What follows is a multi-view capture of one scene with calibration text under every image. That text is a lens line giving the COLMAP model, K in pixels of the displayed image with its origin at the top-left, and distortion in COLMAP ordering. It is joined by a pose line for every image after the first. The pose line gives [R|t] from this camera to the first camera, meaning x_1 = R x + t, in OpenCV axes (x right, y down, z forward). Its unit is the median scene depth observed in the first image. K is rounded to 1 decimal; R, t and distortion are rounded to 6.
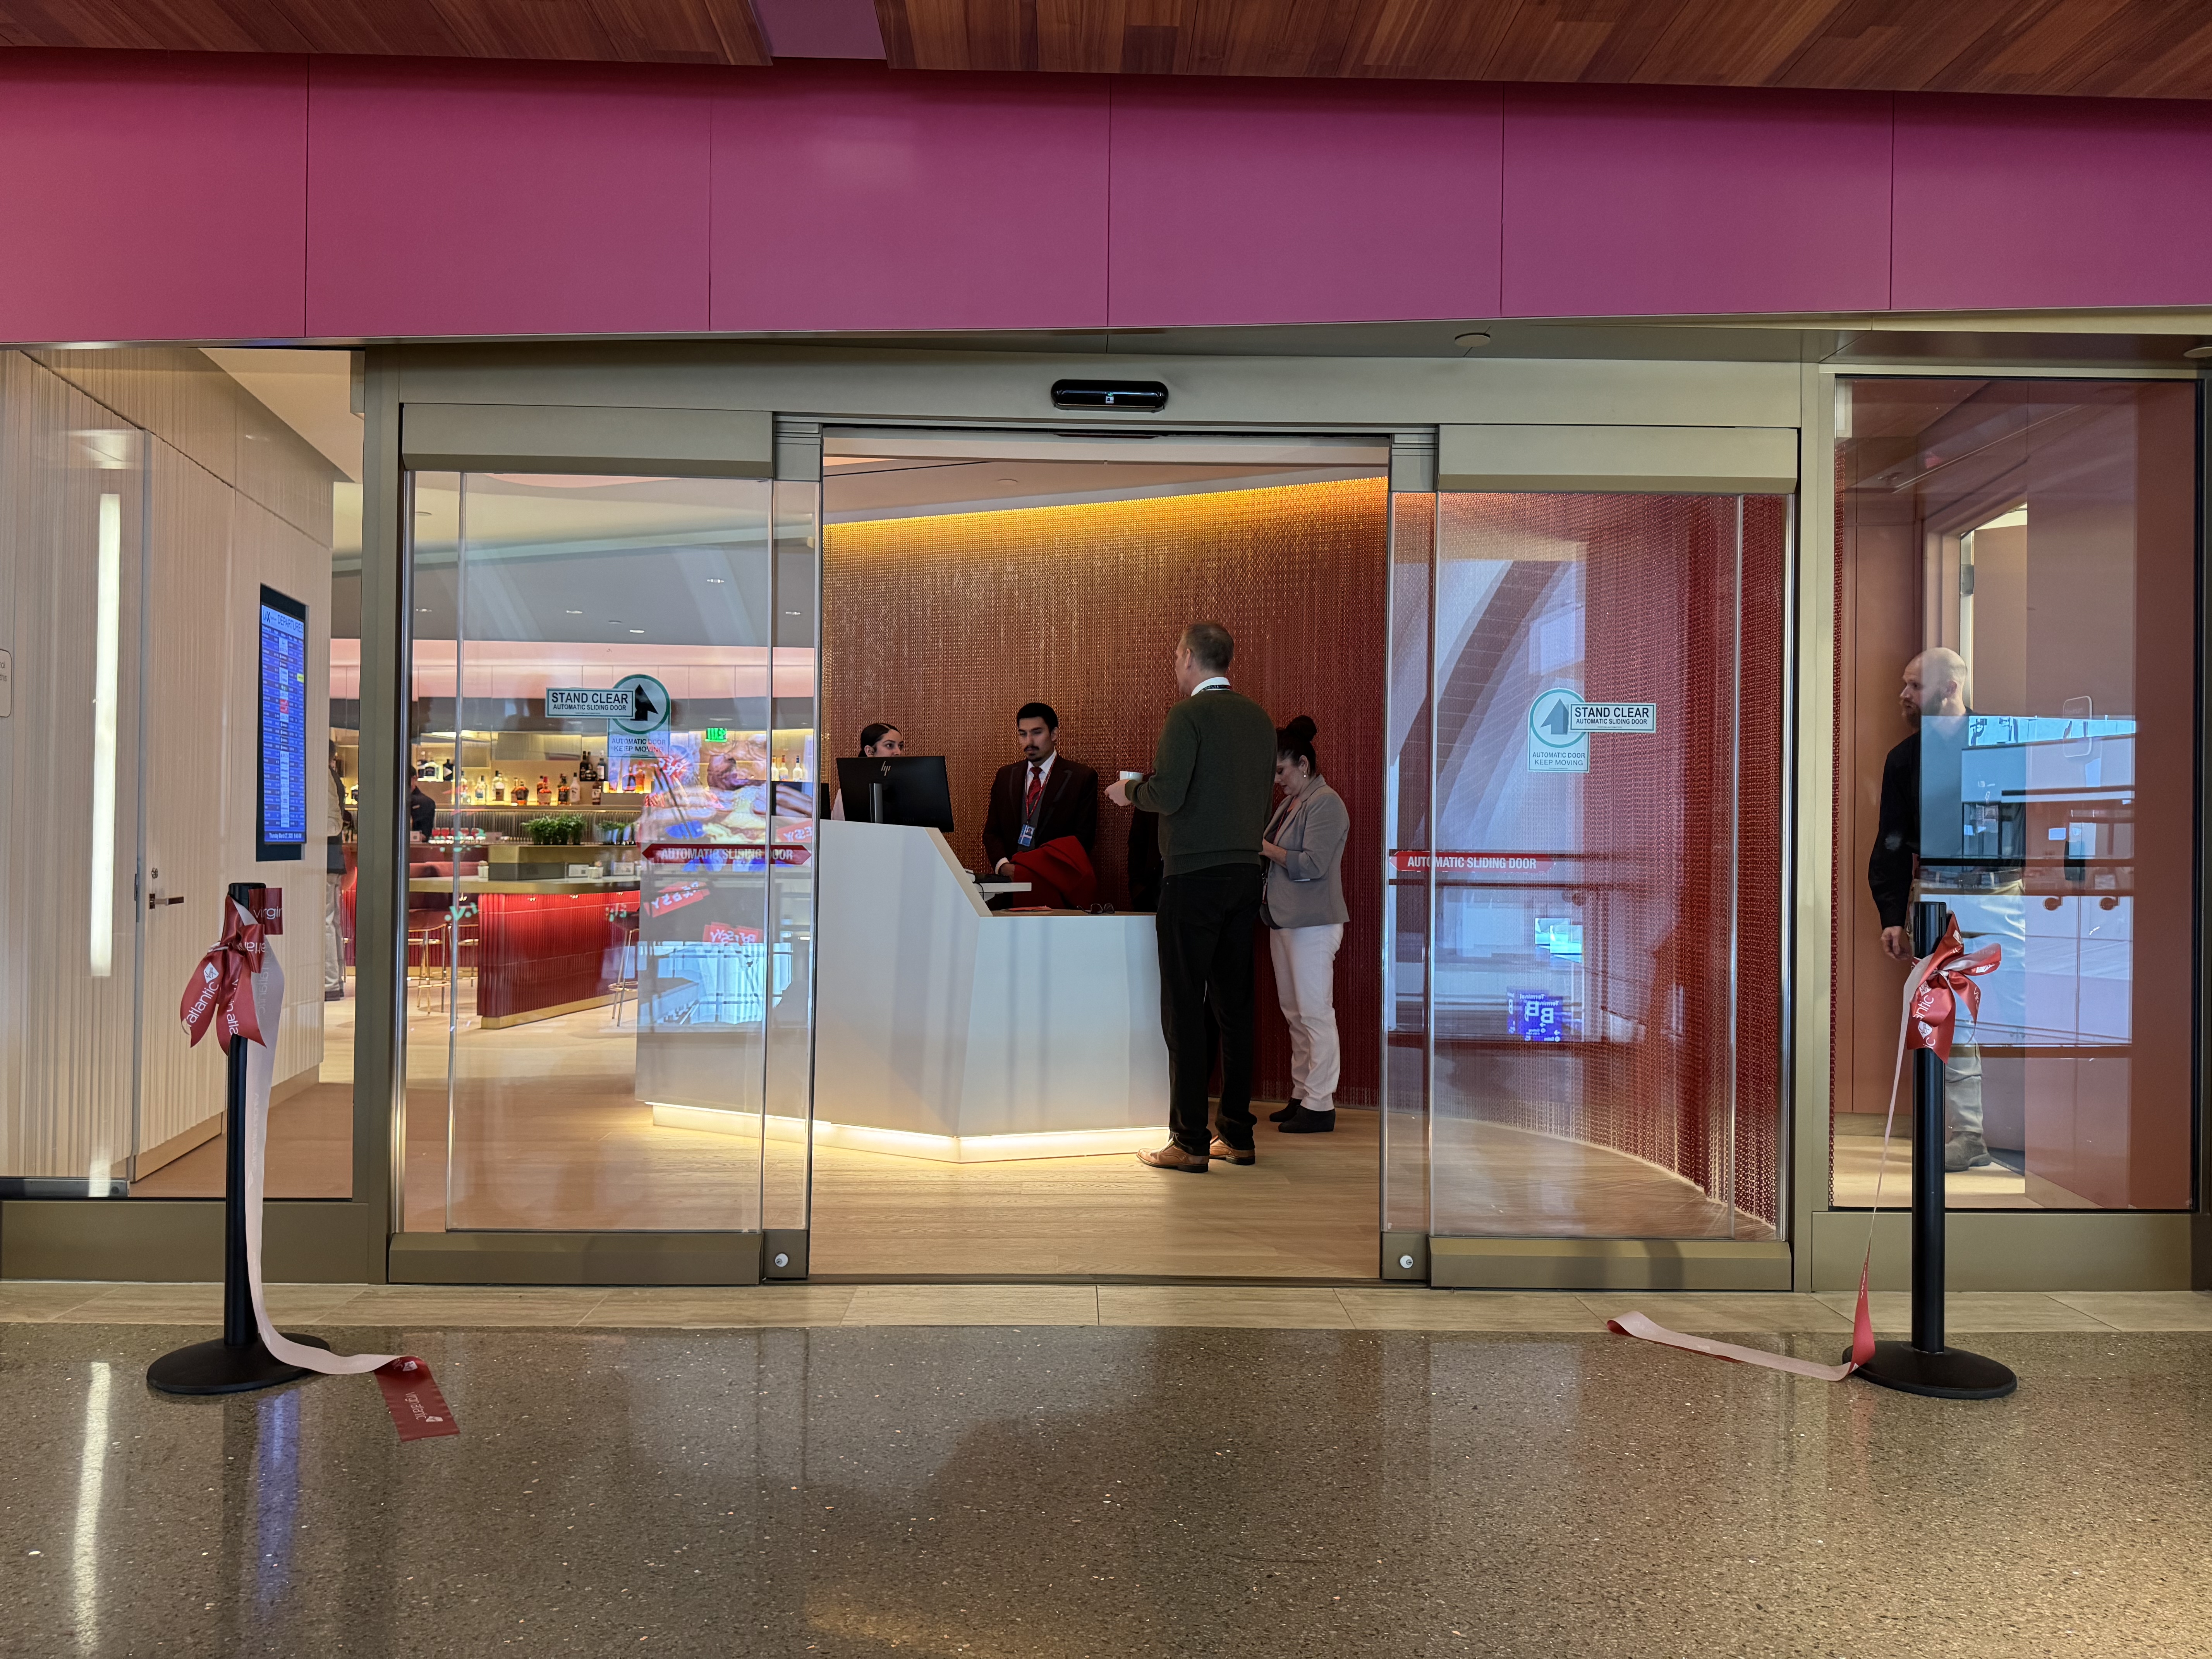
lens RADIAL K [[1550.5, 0, 1081.2], [0, 1550.5, 822.7], [0, 0, 1]] dist [0.062790, -0.063801]
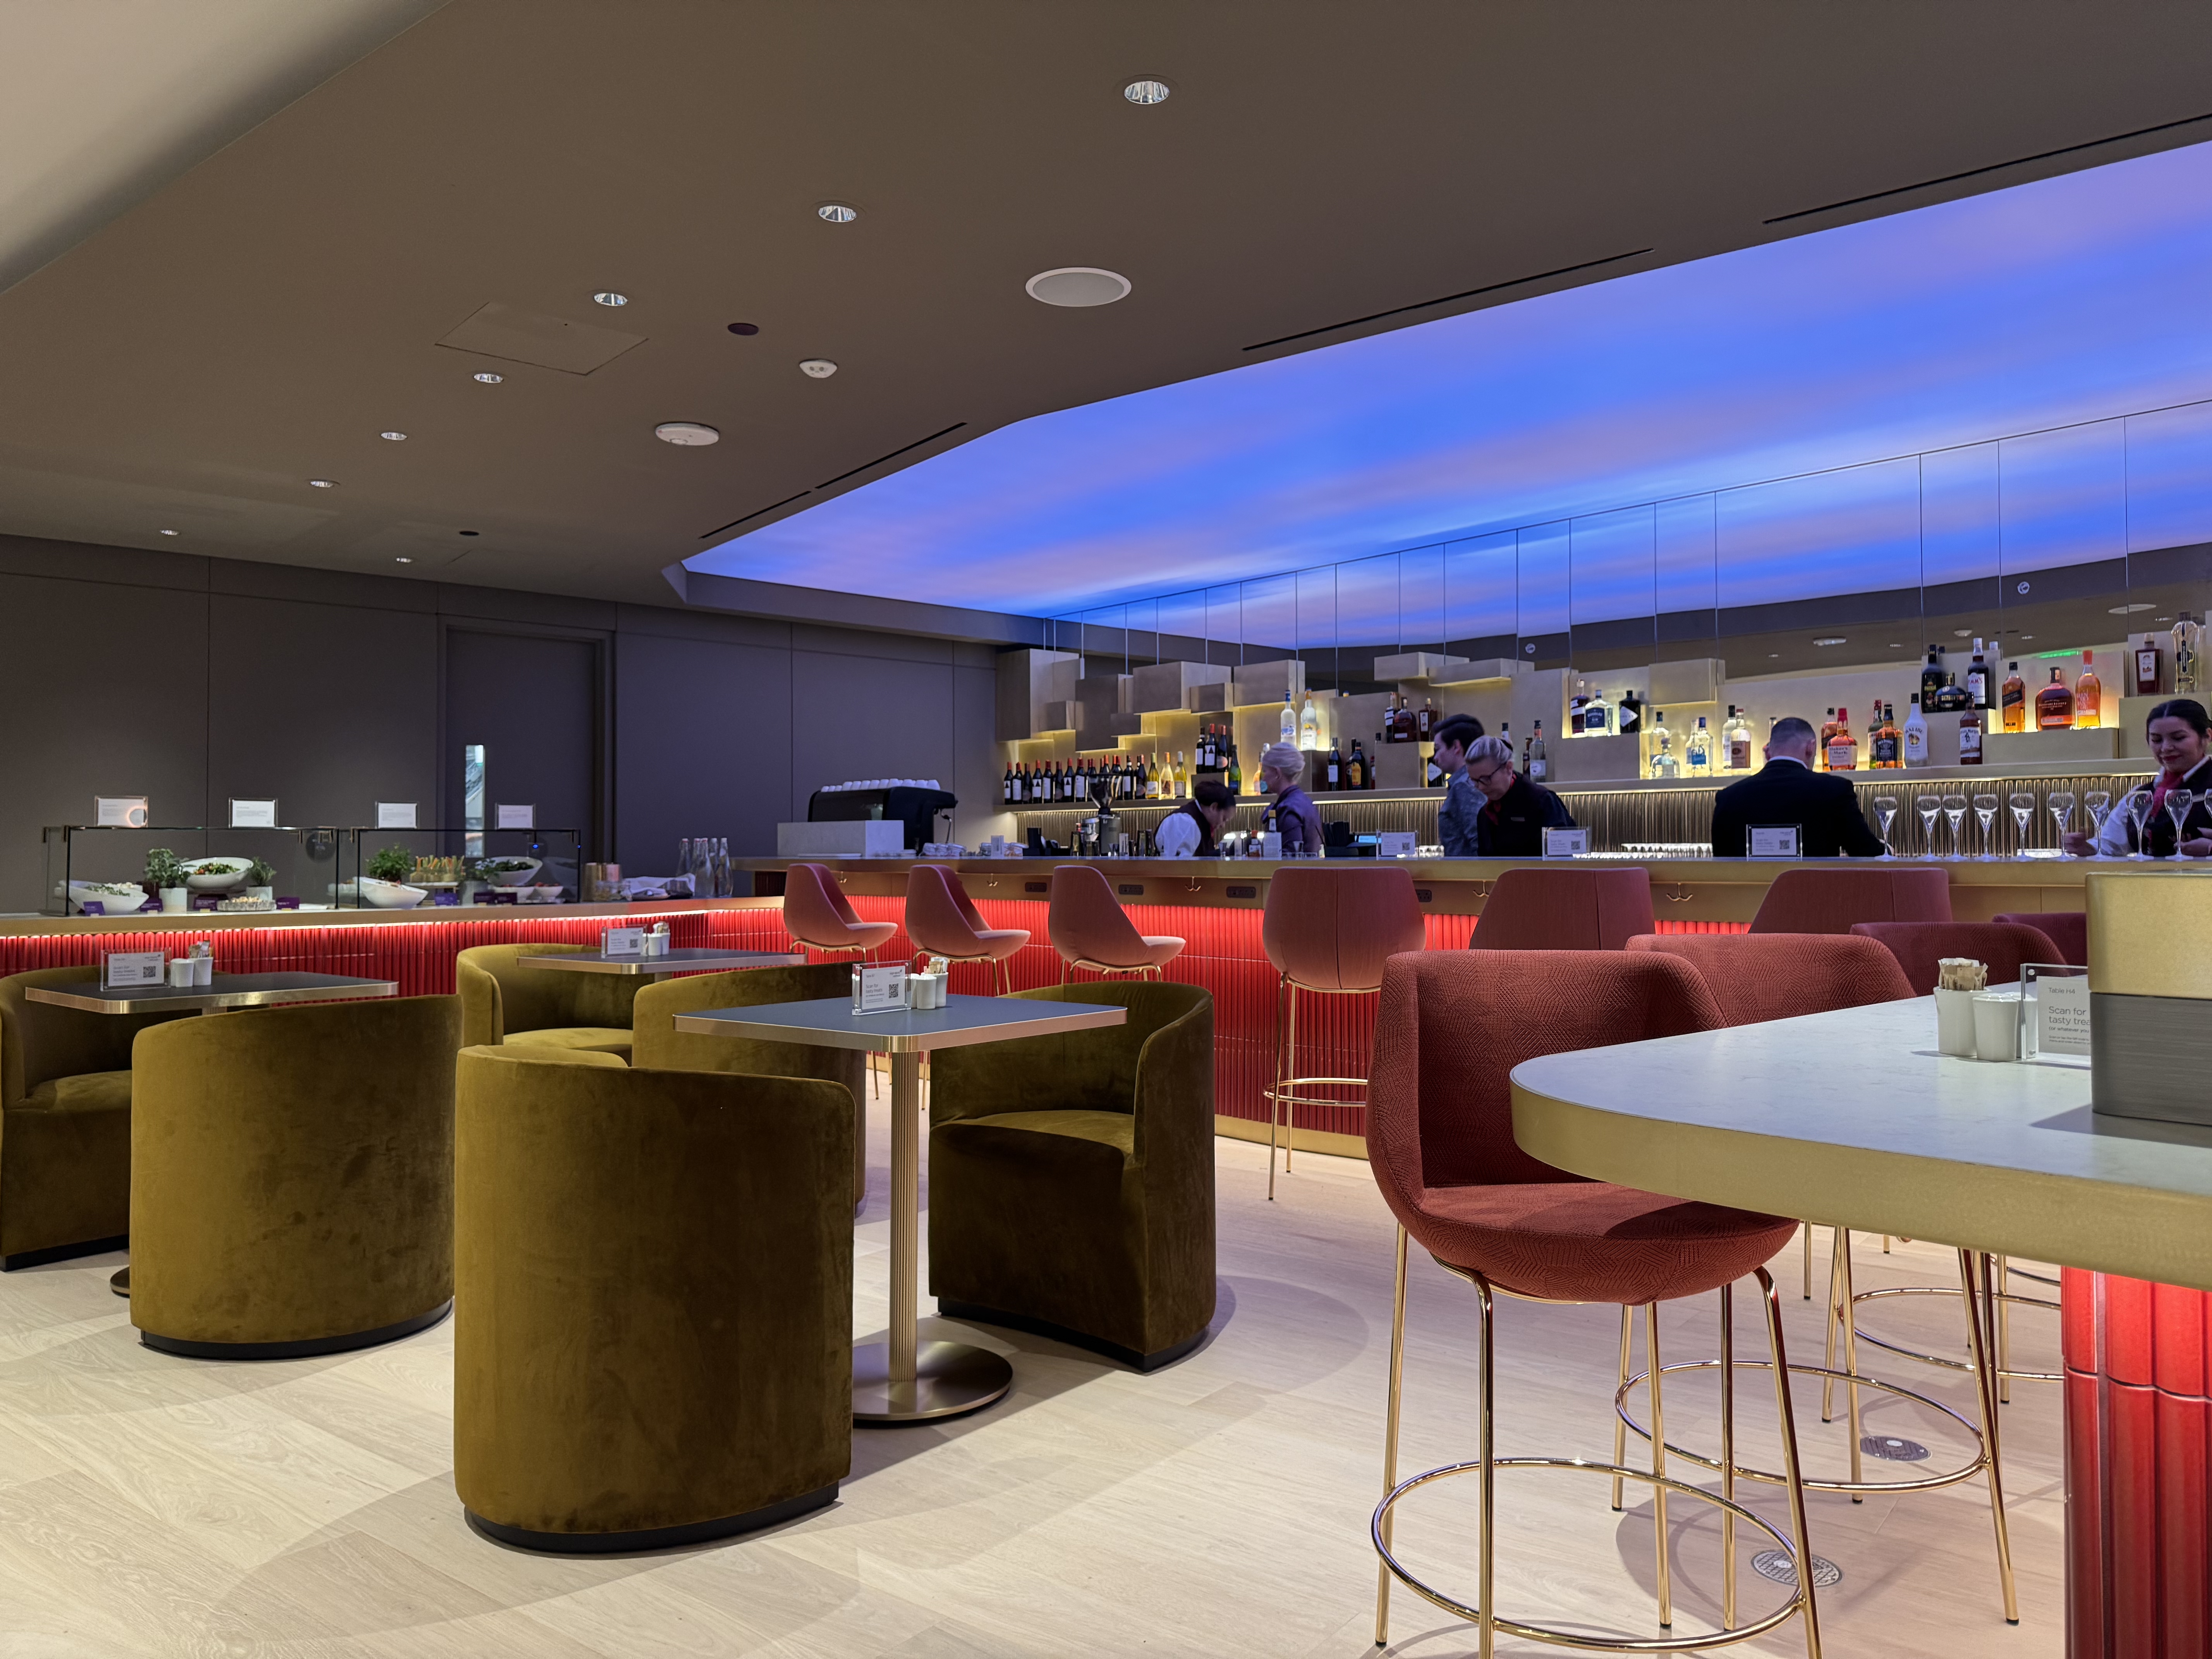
lens RADIAL K [[1550.5, 0, 1094.4], [0, 1550.5, 823.2], [0, 0, 1]] dist [0.062790, -0.063801]
pose [[0.775060, -0.024748, -0.631403, -0.468197], [0.018625, 0.999693, -0.016320, 0.015947], [0.631613, 0.000889, 0.775283, 1.054472]]
